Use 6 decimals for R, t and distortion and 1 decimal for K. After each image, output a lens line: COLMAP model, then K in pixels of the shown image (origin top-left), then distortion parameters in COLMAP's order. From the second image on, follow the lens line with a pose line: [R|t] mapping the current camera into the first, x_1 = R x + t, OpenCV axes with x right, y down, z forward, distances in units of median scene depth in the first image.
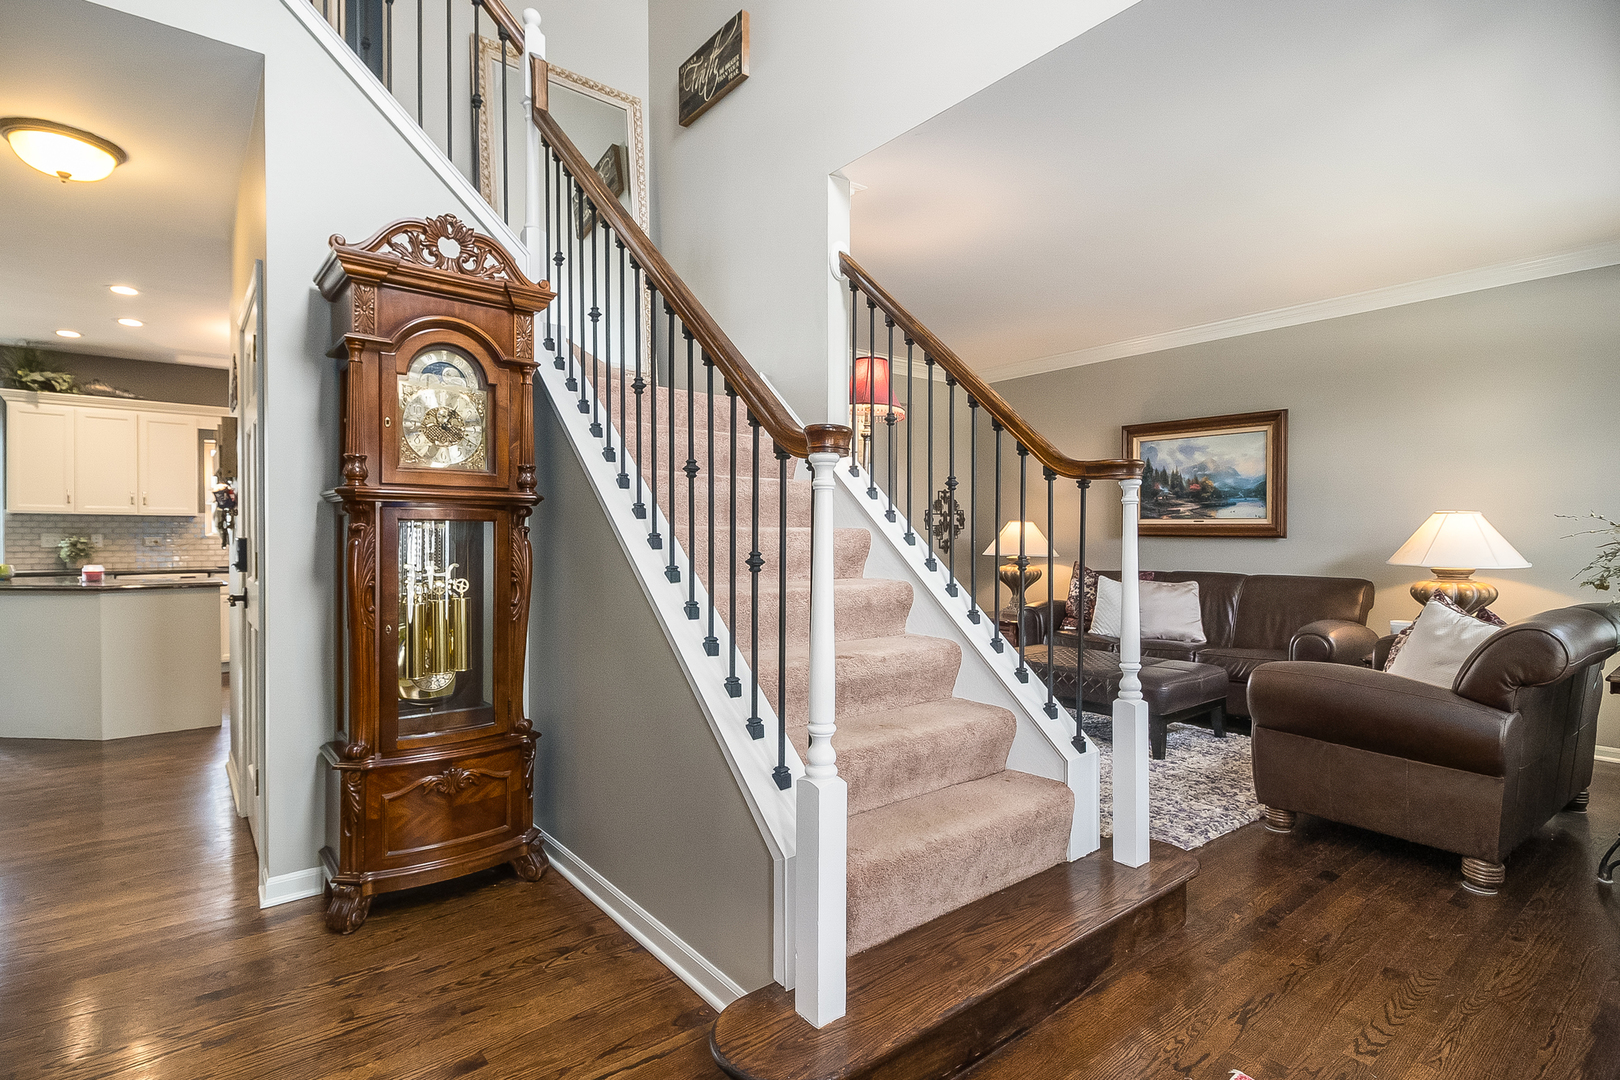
lens RADIAL K [[771.6, 0, 811.4], [0, 771.6, 545.9], [0, 0, 1]] dist [0.004284, -0.000199]
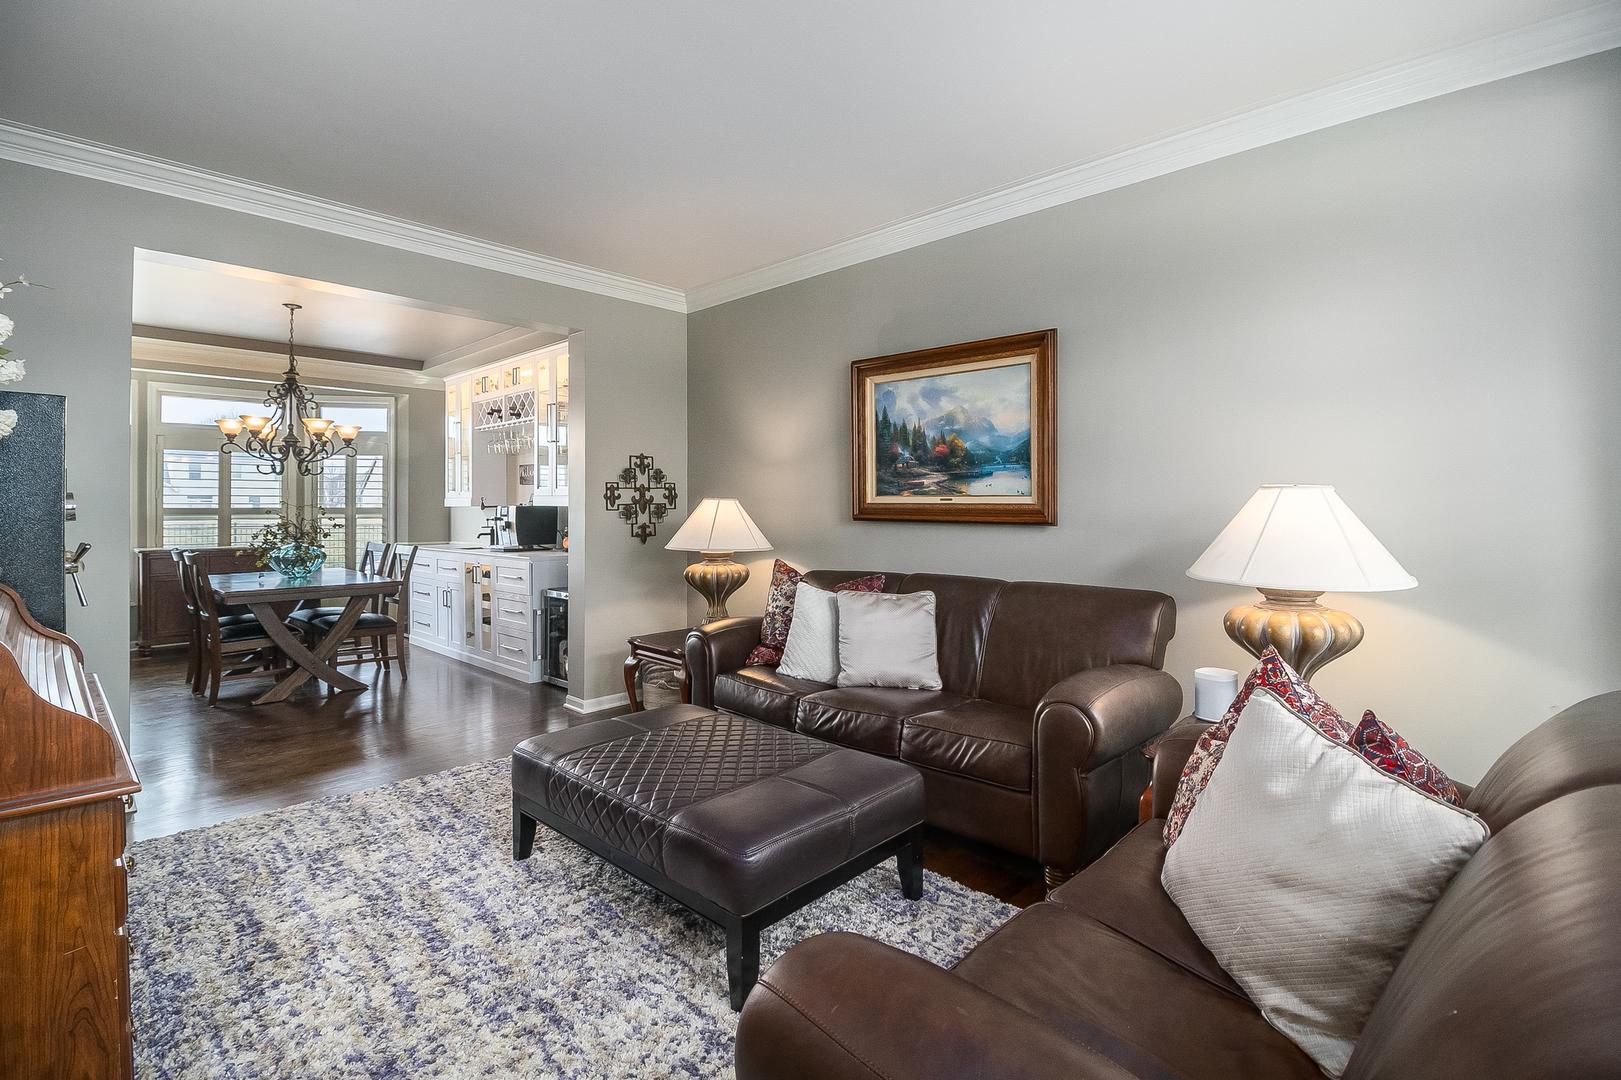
lens RADIAL K [[733.3, 0, 828.6], [0, 733.3, 510.0], [0, 0, 1]] dist [-0.011543, -0.000069]
pose [[0.988791, -0.001528, 0.149301, 0.315551], [0.003502, 0.999910, -0.012961, -0.015219], [-0.149268, 0.013338, 0.988707, 0.396237]]
